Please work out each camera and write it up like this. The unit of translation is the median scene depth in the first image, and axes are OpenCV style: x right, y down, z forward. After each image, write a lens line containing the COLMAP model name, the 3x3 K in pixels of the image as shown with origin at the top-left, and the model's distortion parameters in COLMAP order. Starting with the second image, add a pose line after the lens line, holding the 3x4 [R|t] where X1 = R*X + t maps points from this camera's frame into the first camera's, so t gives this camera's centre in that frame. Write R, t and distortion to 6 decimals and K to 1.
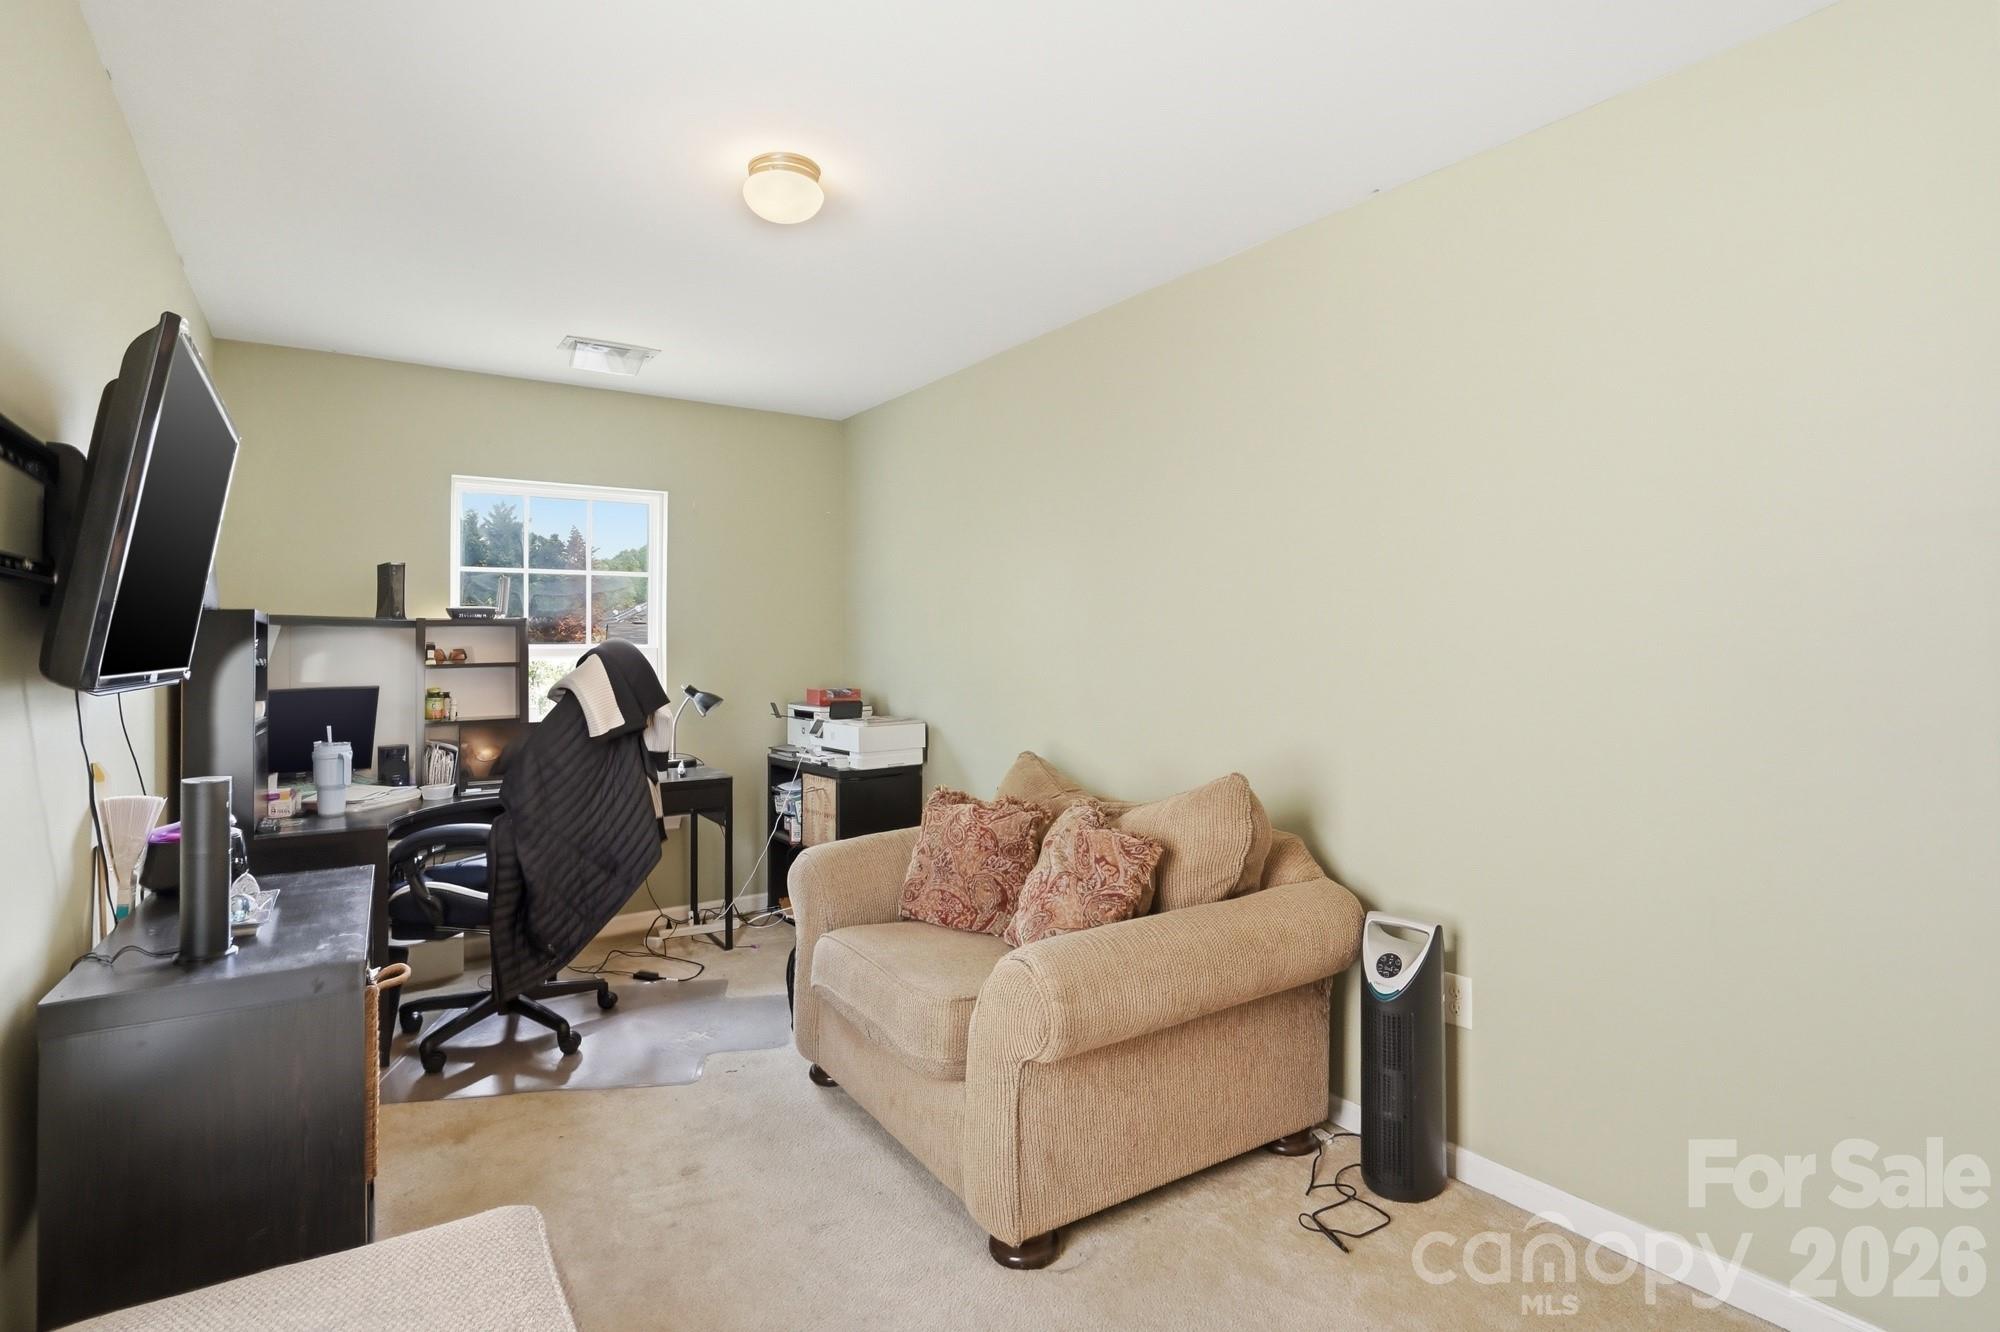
lens RADIAL K [[950.1, 0, 999.3], [0, 950.1, 653.3], [0, 0, 1]] dist [-0.057695, 0.025660]
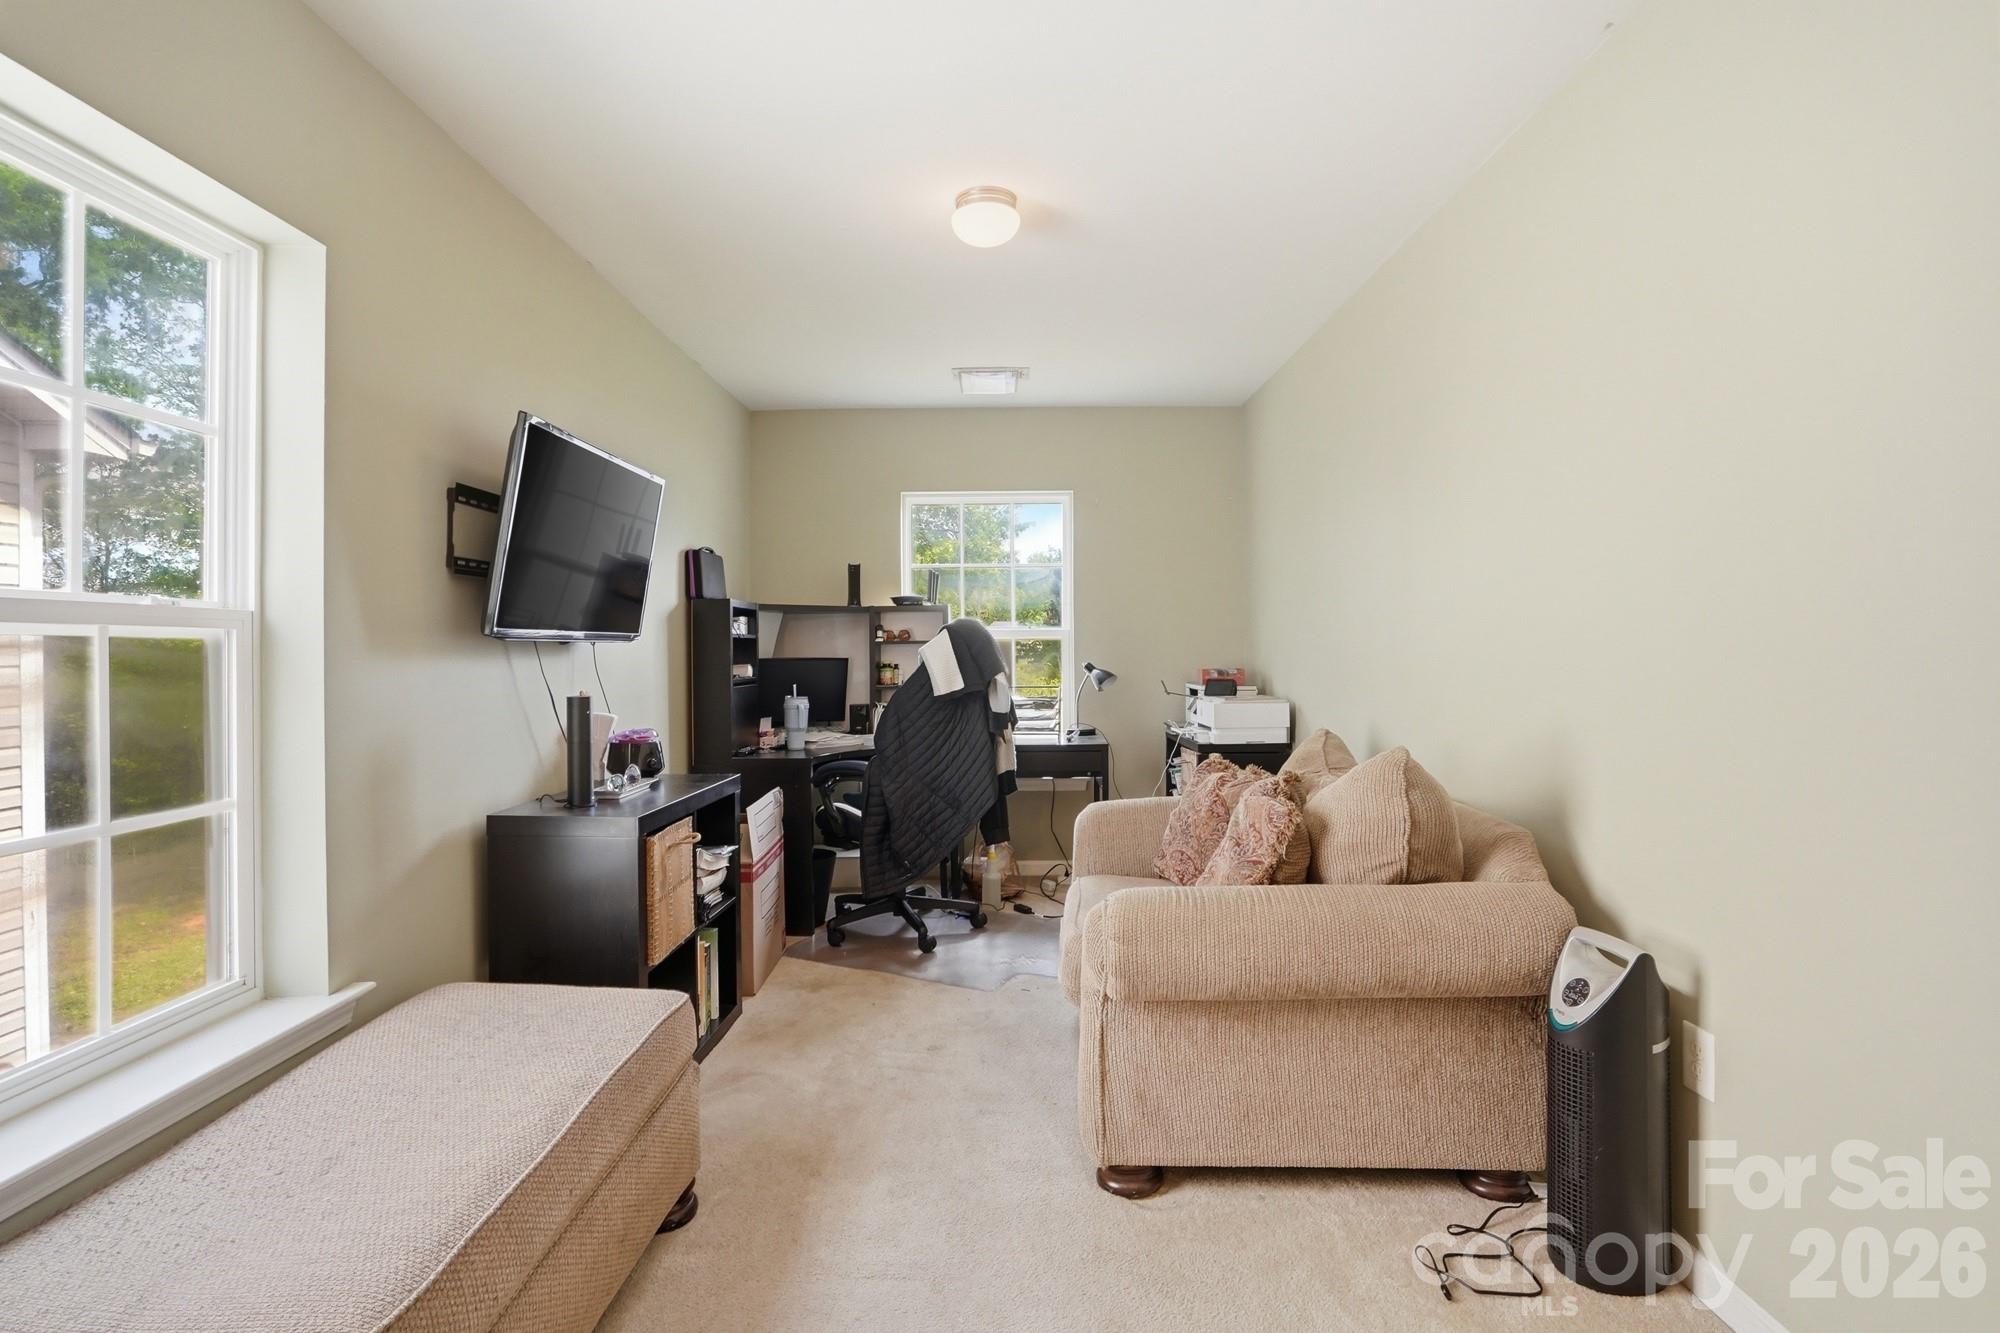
lens RADIAL K [[936.1, 0, 996.0], [0, 936.1, 667.5], [0, 0, 1]] dist [-0.056992, 0.024168]
pose [[0.820398, 0.013410, -0.571635, 0.322008], [-0.001963, 0.999785, 0.020637, 0.025610], [0.571789, -0.015809, 0.820248, 0.045830]]
